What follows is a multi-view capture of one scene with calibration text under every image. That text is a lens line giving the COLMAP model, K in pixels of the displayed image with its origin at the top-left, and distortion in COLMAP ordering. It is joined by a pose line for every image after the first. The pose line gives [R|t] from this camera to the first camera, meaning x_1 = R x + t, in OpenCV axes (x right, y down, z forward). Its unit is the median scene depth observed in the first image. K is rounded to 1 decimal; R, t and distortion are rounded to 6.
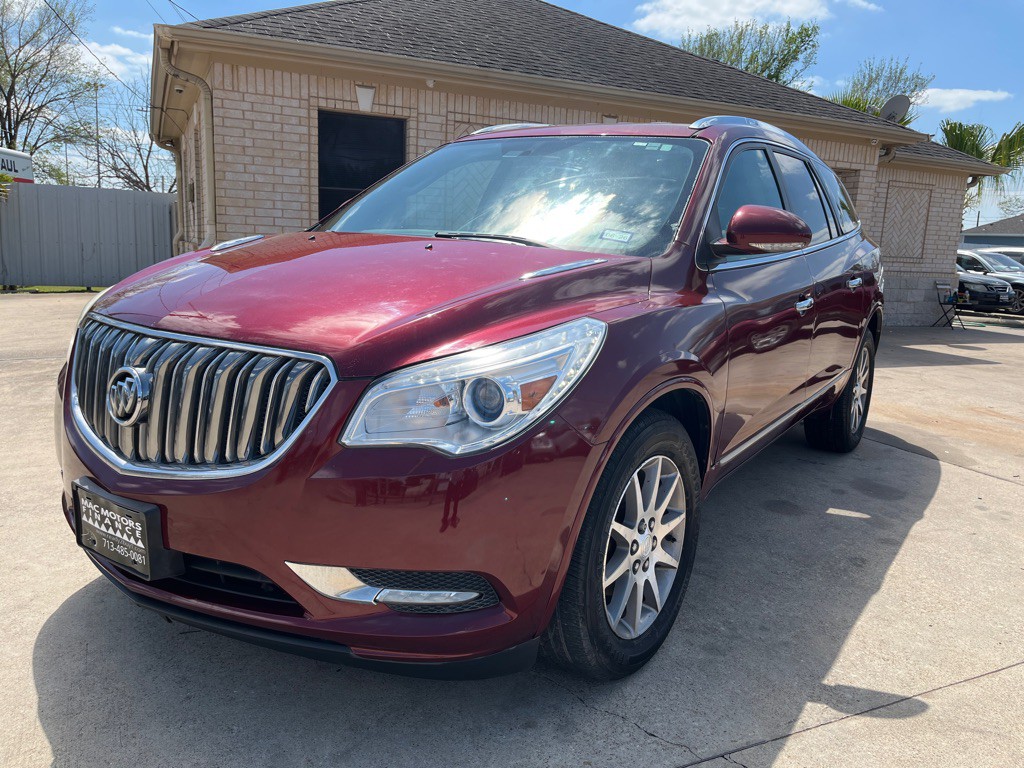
lens RADIAL K [[771.3, 0, 513.6], [0, 771.3, 390.0], [0, 0, 1]] dist [0.072613, -0.109272]
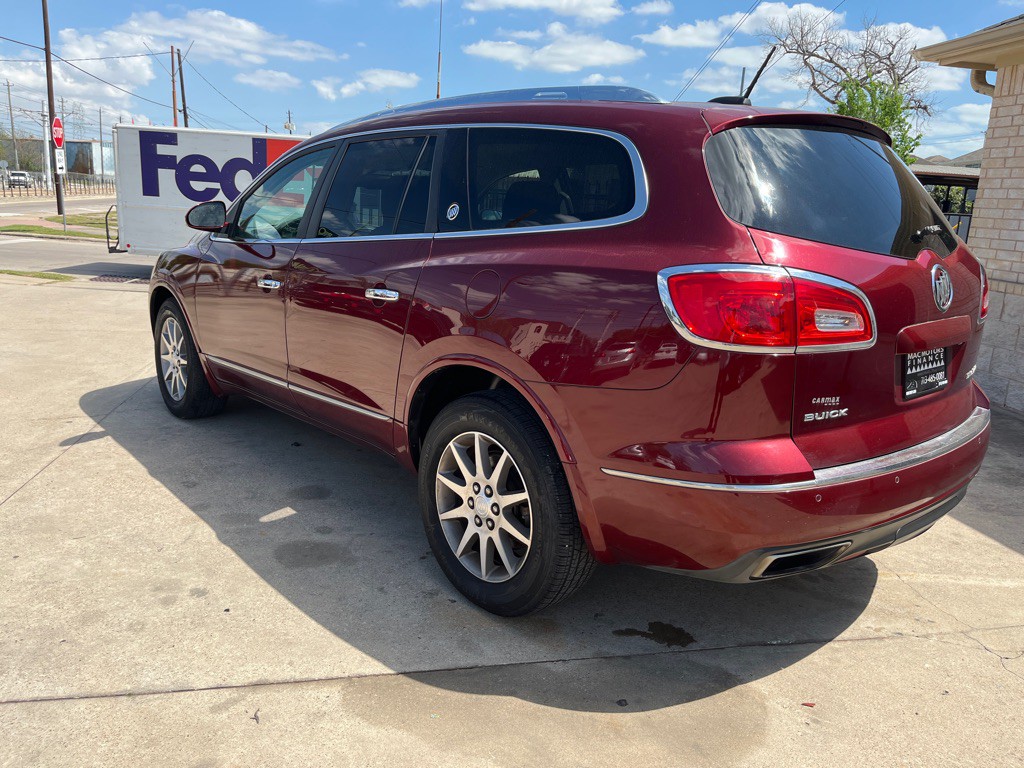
lens RADIAL K [[773.9, 0, 513.0], [0, 773.9, 388.1], [0, 0, 1]] dist [0.075151, -0.117021]
pose [[-0.249920, 0.171135, -0.953023, 1.559105], [-0.238718, 0.942985, 0.231934, -0.352997], [0.938378, 0.285469, -0.194818, 1.784716]]
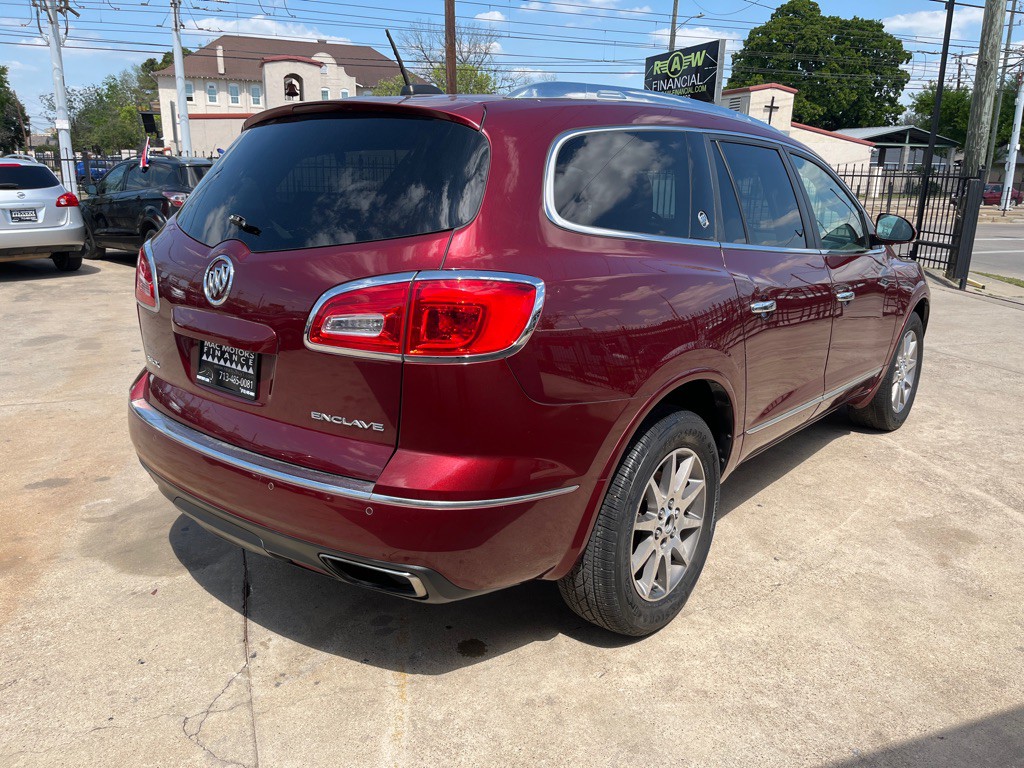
lens RADIAL K [[771.3, 0, 513.6], [0, 771.3, 390.0], [0, 0, 1]] dist [0.072613, -0.109272]
pose [[-0.994803, -0.082966, 0.059027, 0.304761], [-0.047569, 0.891252, 0.451006, -0.631505], [-0.090026, 0.445854, -0.890567, 2.719425]]
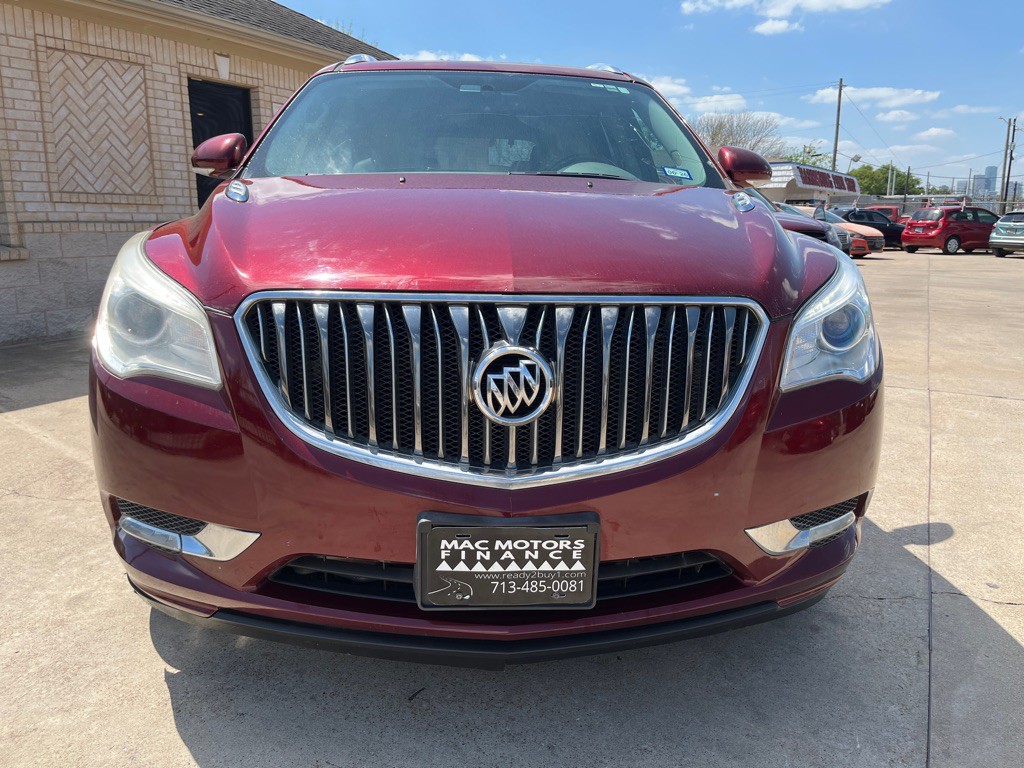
lens RADIAL K [[771.4, 0, 527.4], [0, 771.4, 385.1], [0, 0, 1]] dist [0.073200, -0.111650]
pose [[0.783658, -0.165867, 0.598639, -0.595103], [0.140654, 0.986043, 0.089081, -0.036072], [-0.605059, 0.014392, 0.796050, 0.256758]]
